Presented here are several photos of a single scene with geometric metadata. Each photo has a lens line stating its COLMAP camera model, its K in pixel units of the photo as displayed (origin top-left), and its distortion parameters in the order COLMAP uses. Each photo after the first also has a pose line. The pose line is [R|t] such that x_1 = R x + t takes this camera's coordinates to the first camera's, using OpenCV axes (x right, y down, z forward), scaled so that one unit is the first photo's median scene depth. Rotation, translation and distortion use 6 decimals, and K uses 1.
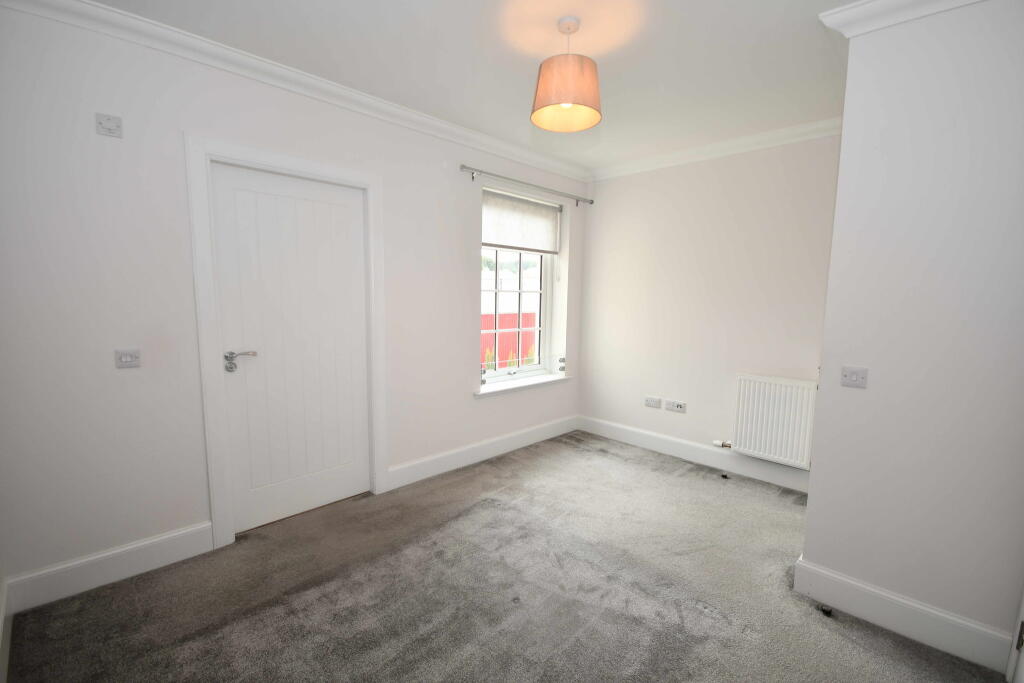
lens RADIAL K [[447.3, 0, 516.2], [0, 447.3, 345.1], [0, 0, 1]] dist [-0.013397, -0.001572]
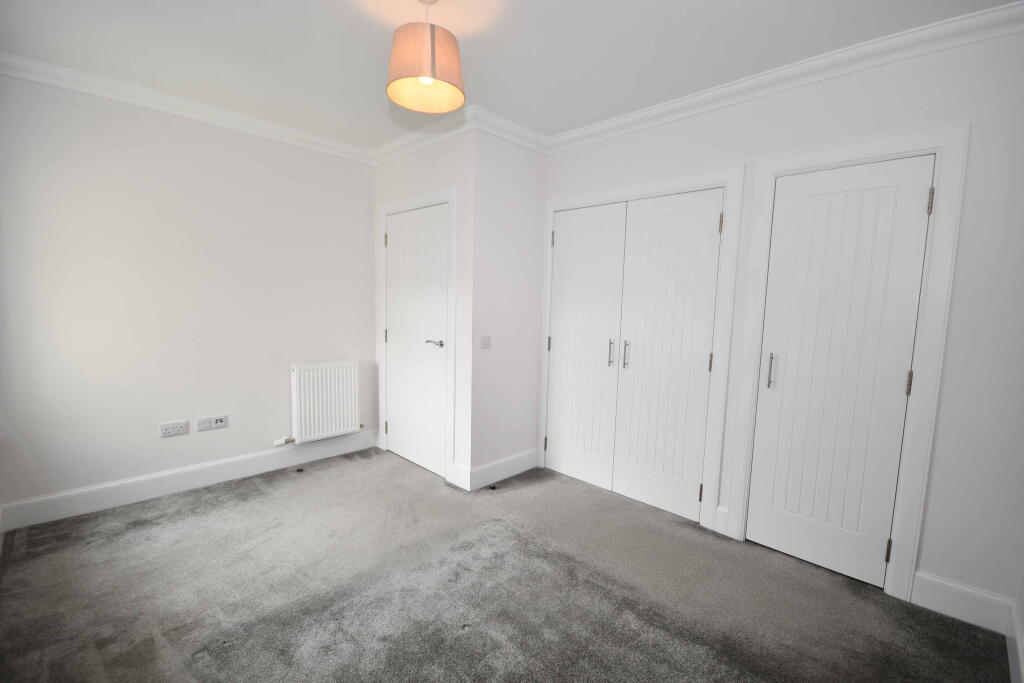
lens RADIAL K [[447.3, 0, 515.0], [0, 447.3, 344.8], [0, 0, 1]] dist [-0.013397, -0.001572]
pose [[-0.008675, -0.118393, 0.992929, -0.470179], [0.088489, 0.988980, 0.118695, -0.055001], [-0.996039, 0.088893, 0.001898, 0.476336]]
